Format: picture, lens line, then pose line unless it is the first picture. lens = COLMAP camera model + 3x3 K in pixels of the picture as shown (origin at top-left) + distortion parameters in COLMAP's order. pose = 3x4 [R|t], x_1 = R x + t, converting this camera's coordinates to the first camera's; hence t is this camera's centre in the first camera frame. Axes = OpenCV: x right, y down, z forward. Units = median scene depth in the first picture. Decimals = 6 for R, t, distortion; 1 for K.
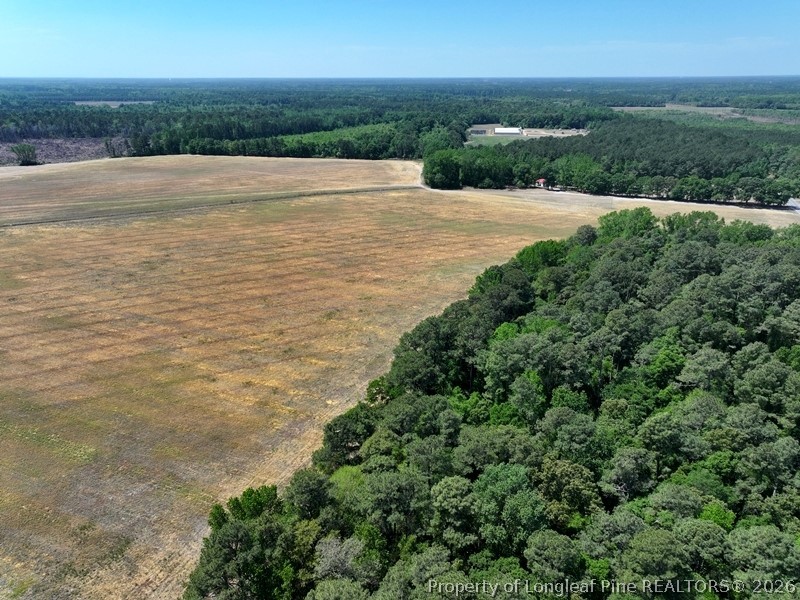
lens RADIAL K [[558.2, 0, 403.6], [0, 558.2, 301.4], [0, 0, 1]] dist [0.007866, 0.005687]
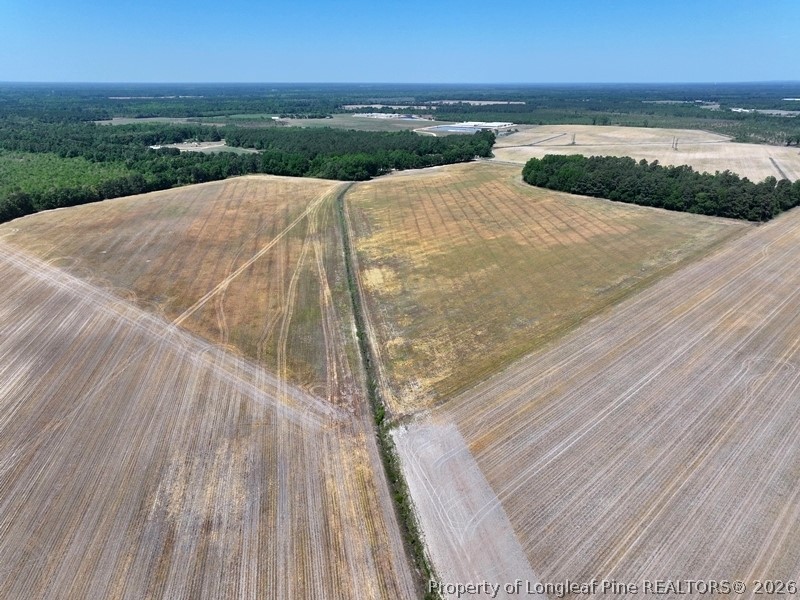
lens RADIAL K [[559.7, 0, 402.1], [0, 559.7, 298.7], [0, 0, 1]] dist [0.000310, 0.015312]
pose [[0.376337, -0.336478, 0.863222, -1.468751], [0.347619, 0.914933, 0.205084, -0.202647], [-0.858797, 0.222892, 0.461289, 0.304621]]
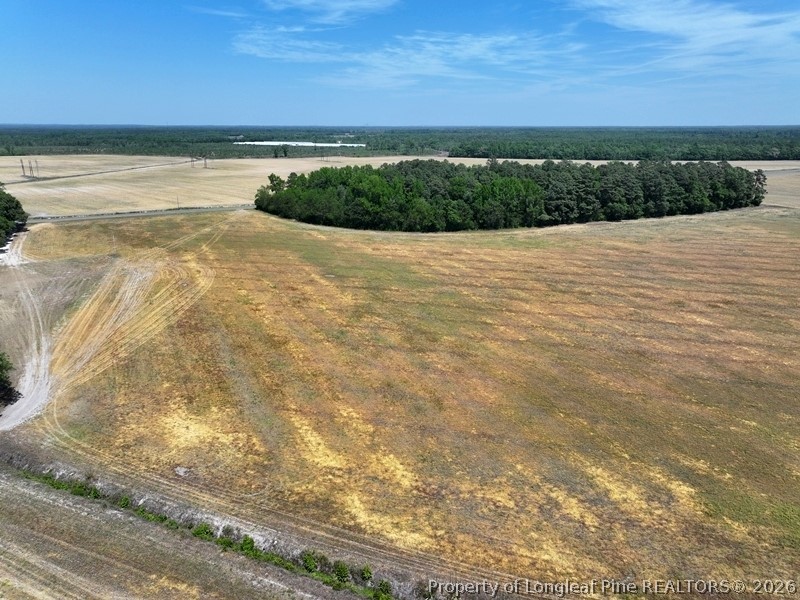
lens RADIAL K [[561.0, 0, 401.3], [0, 561.0, 298.8], [0, 0, 1]] dist [0.003092, 0.006823]
pose [[-0.774459, -0.185966, 0.604674, -0.223473], [0.238840, 0.799132, 0.551674, -0.361337], [-0.585807, 0.571669, -0.574478, 1.115752]]
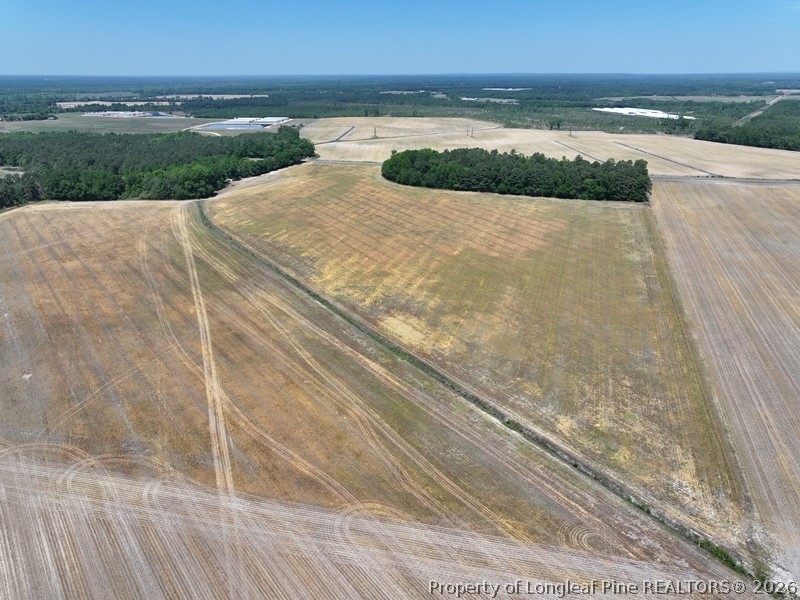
lens RADIAL K [[559.7, 0, 402.1], [0, 559.7, 298.7], [0, 0, 1]] dist [0.000310, 0.015312]
pose [[-0.091500, -0.373145, 0.923250, -1.316154], [0.376711, 0.845267, 0.378962, -0.352594], [-0.921801, 0.382473, 0.063226, 0.682831]]
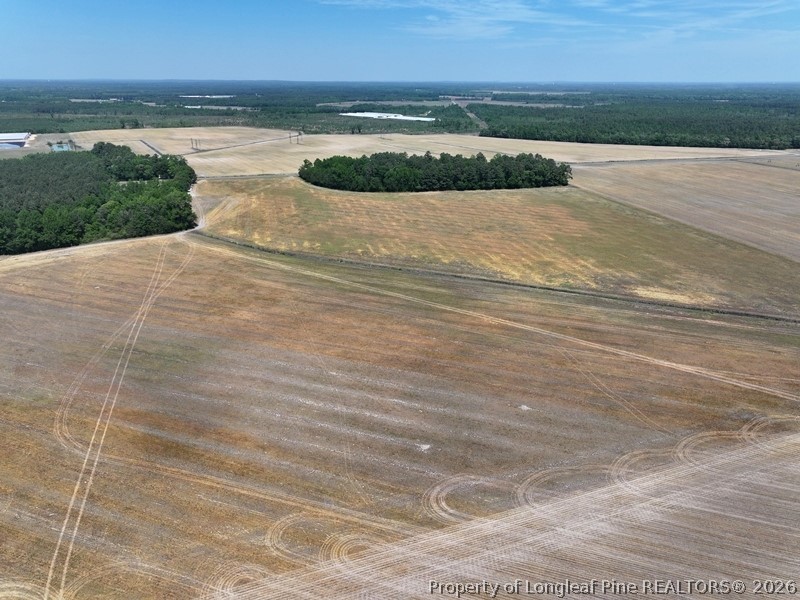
lens RADIAL K [[561.0, 0, 401.3], [0, 561.0, 298.8], [0, 0, 1]] dist [0.003092, 0.006823]
pose [[-0.612386, -0.290063, 0.735423, -1.076513], [0.294064, 0.779929, 0.552483, -0.616177], [-0.733832, 0.554594, -0.392320, 1.326136]]
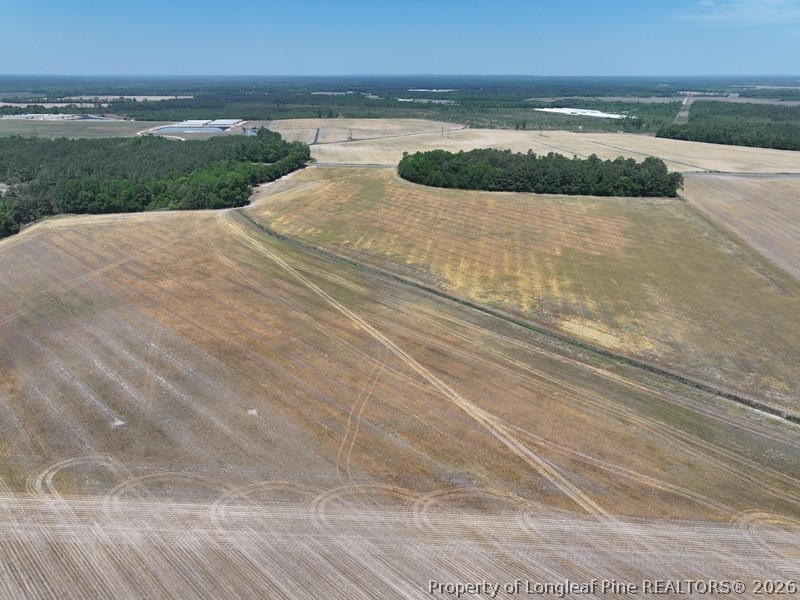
lens RADIAL K [[559.7, 0, 402.1], [0, 559.7, 298.7], [0, 0, 1]] dist [0.000310, 0.015312]
pose [[-0.245742, -0.362400, 0.899042, -1.237696], [0.362941, 0.825617, 0.432008, -0.466315], [-0.898824, 0.432461, -0.071359, 0.965728]]
